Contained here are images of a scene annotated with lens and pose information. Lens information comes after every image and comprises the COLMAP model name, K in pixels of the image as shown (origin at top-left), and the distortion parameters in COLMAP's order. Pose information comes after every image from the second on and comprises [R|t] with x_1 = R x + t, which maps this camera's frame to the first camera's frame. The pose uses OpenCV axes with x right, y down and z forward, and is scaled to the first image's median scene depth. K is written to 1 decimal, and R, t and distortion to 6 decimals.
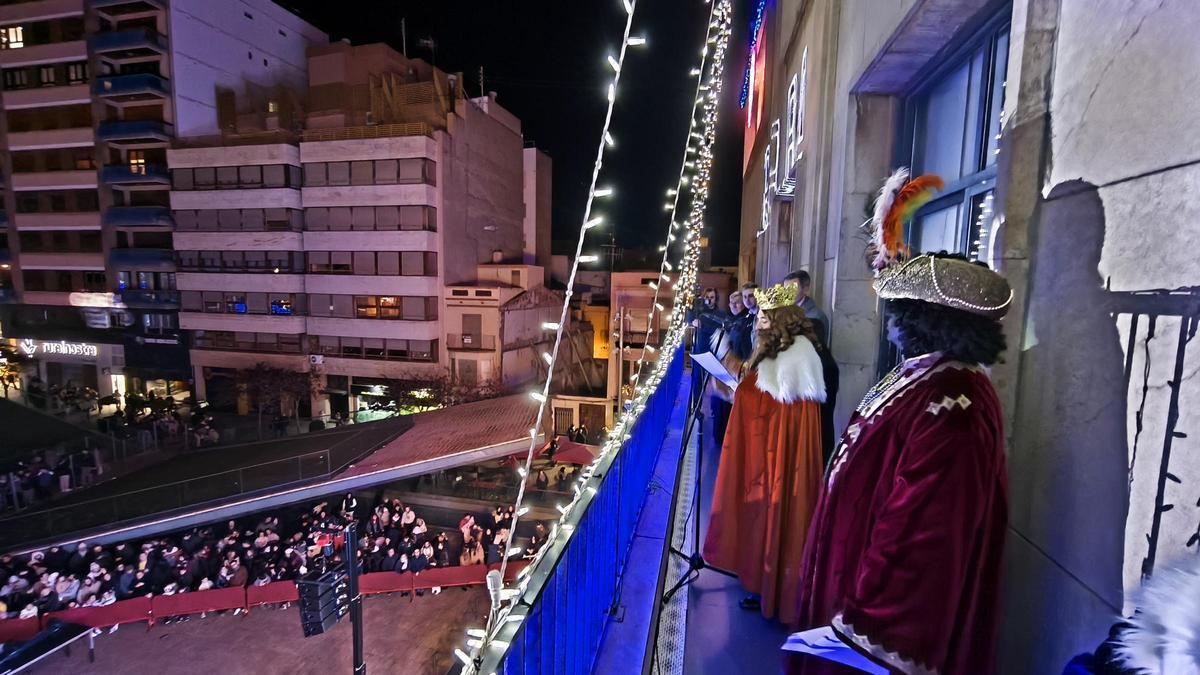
lens RADIAL K [[507.0, 0, 598.8], [0, 507.0, 342.8], [0, 0, 1]] dist [-0.007910, 0.001218]
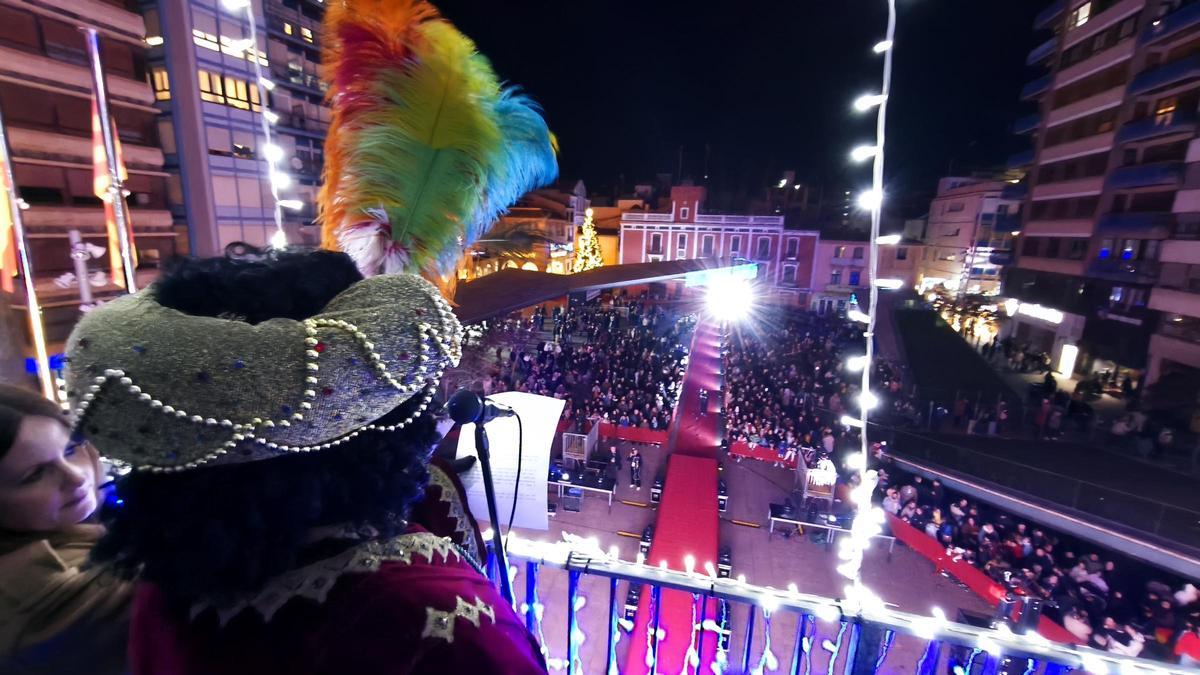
lens RADIAL K [[508.3, 0, 592.3], [0, 508.3, 341.8], [0, 0, 1]] dist [-0.011182, -0.000357]
pose [[-0.039261, 0.200656, -0.978875, 0.042794], [-0.138239, 0.969119, 0.204201, -0.013898], [0.989620, 0.143336, -0.010310, 0.090244]]
